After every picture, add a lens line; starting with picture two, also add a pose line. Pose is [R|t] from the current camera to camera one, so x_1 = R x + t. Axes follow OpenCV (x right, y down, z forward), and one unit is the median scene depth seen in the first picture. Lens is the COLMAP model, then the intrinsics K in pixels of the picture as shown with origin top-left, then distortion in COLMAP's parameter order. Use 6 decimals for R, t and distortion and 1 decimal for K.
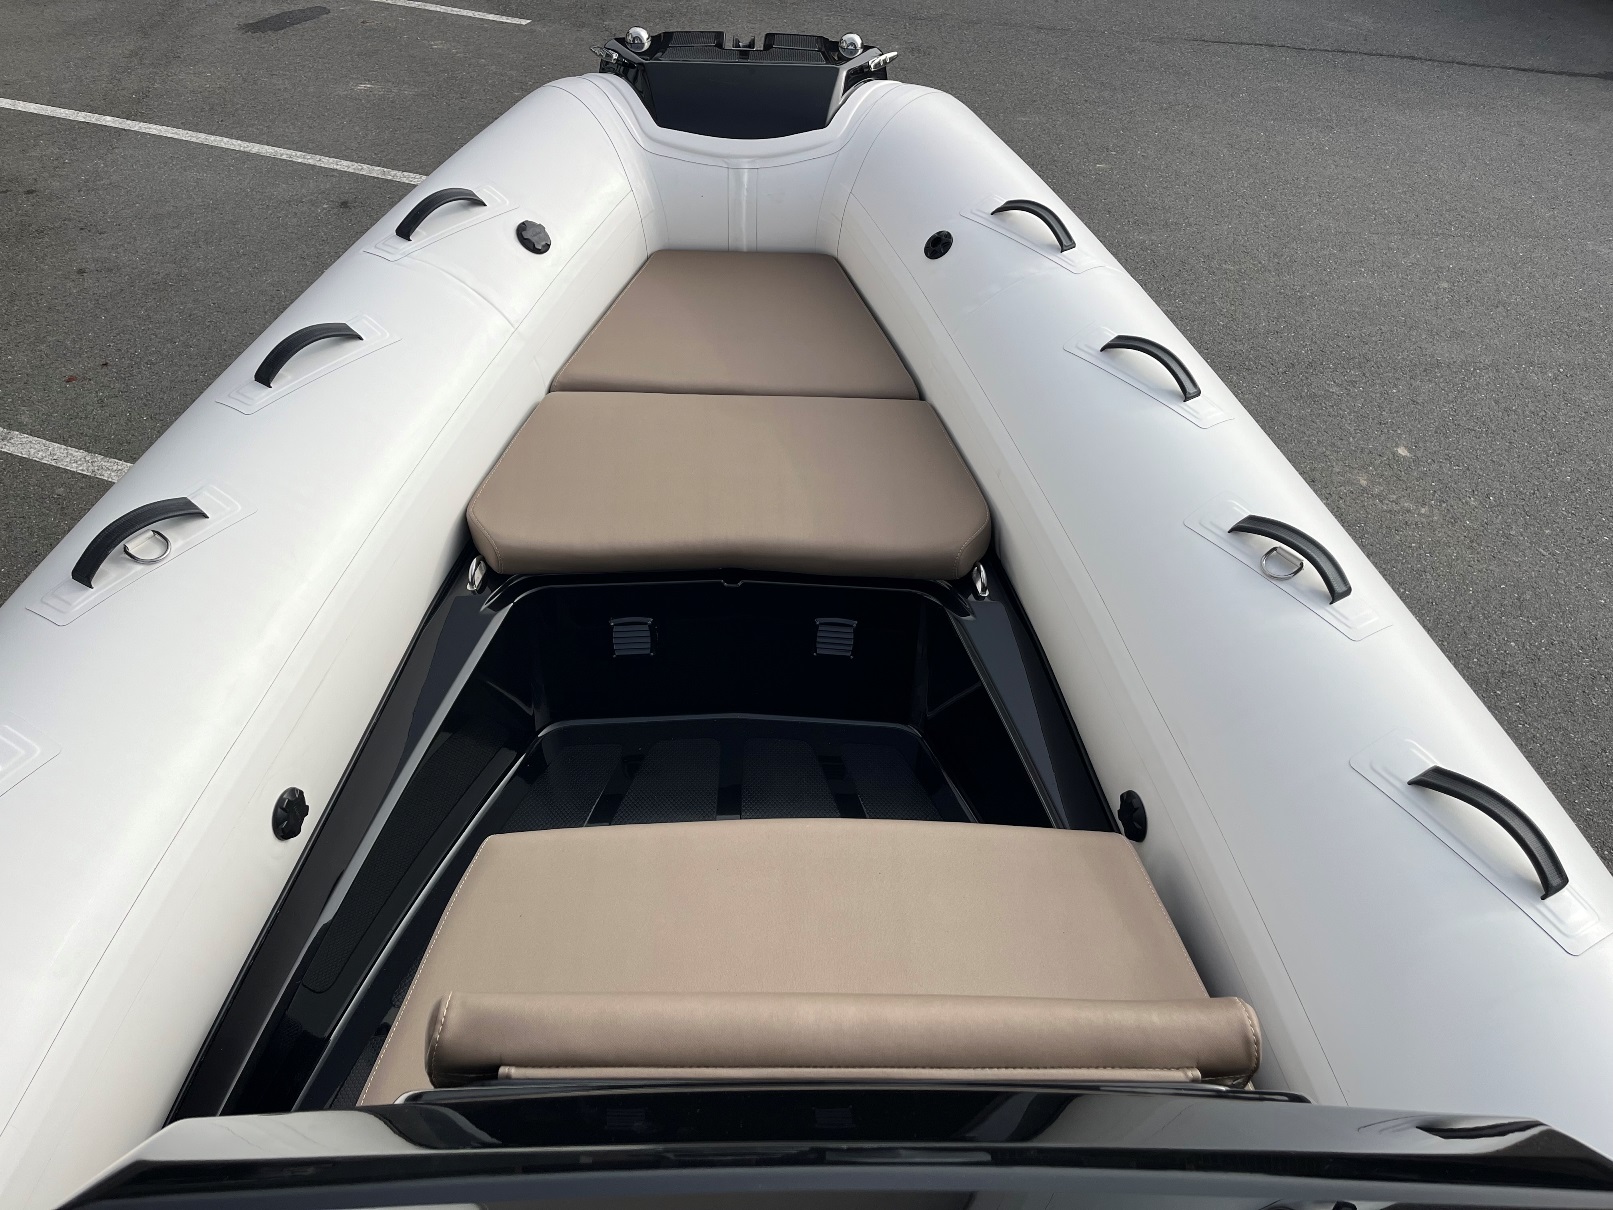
lens RADIAL K [[1212.6, 0, 799.3], [0, 1212.6, 613.5], [0, 0, 1]] dist [0.074070, -0.092008]
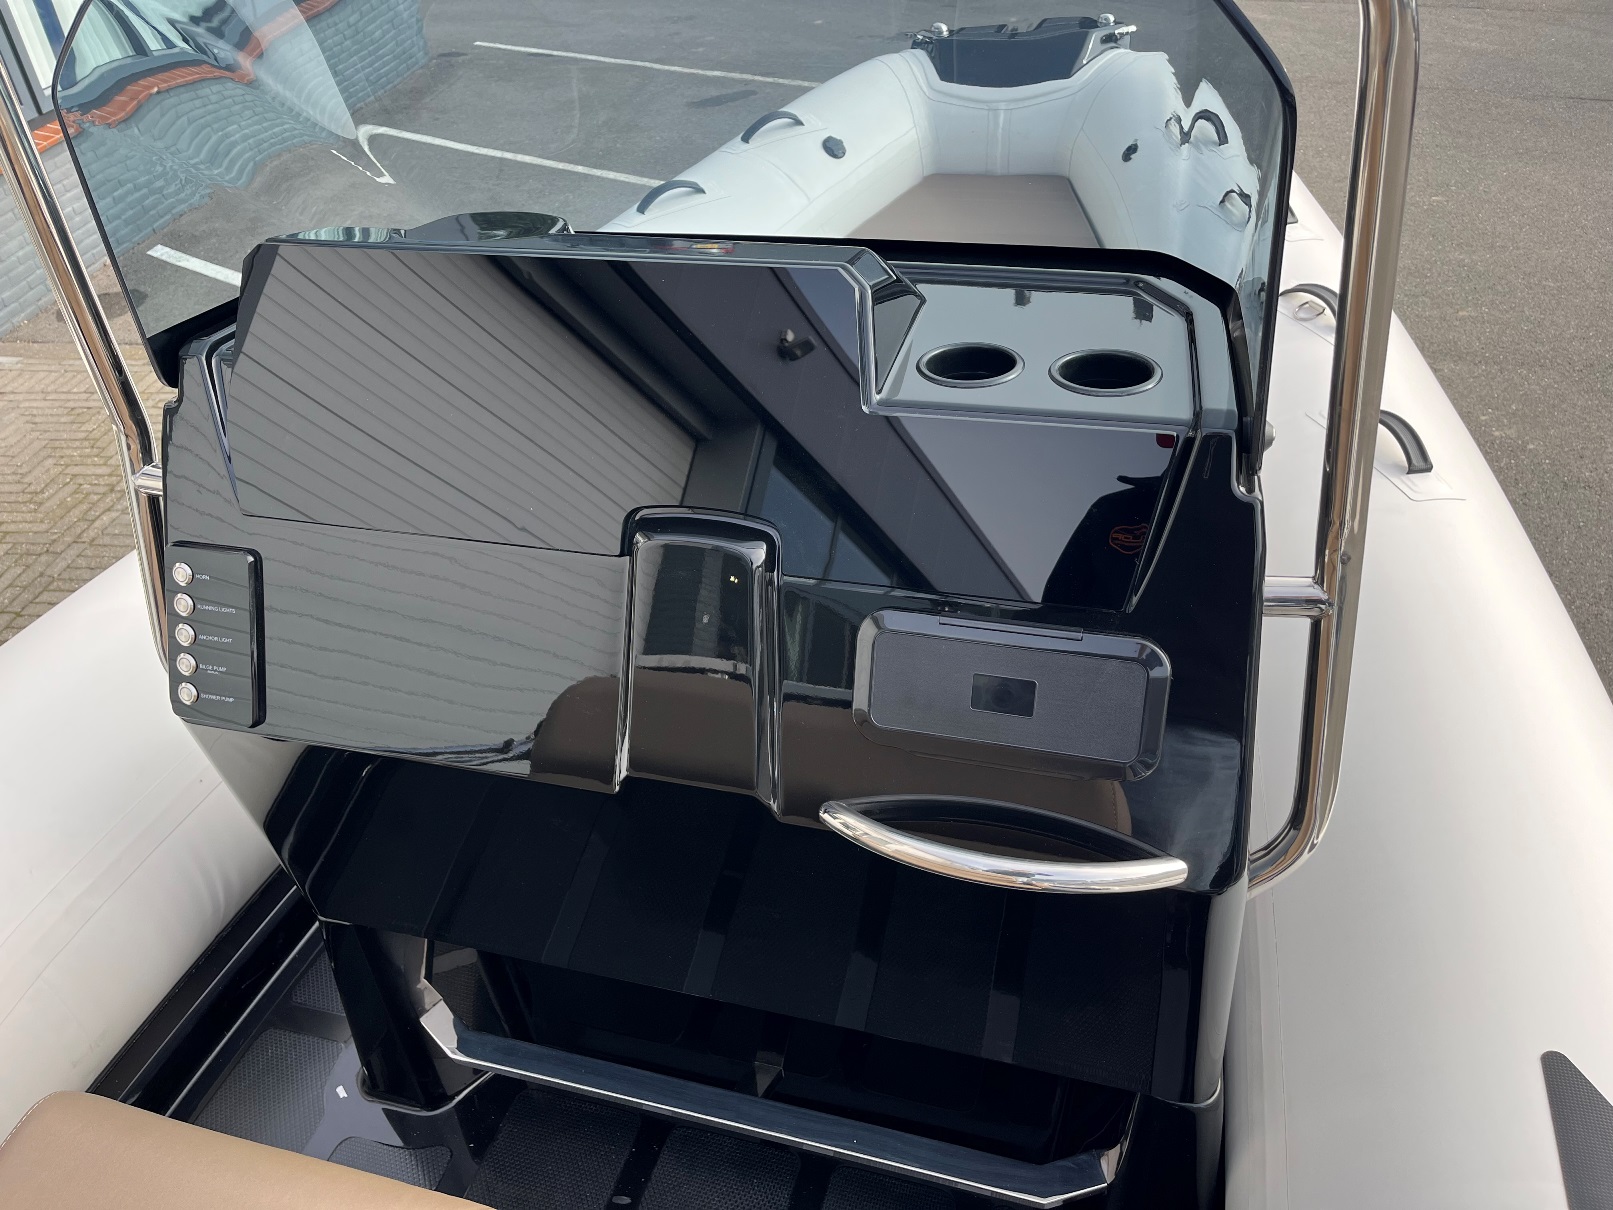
lens RADIAL K [[1212.6, 0, 802.5], [0, 1212.6, 604.2], [0, 0, 1]] dist [0.074070, -0.092008]
pose [[0.951685, 0.096912, -0.291382, 0.170199], [-0.122943, 0.989773, -0.072355, 0.258814], [0.281390, 0.104683, 0.953867, -0.234479]]
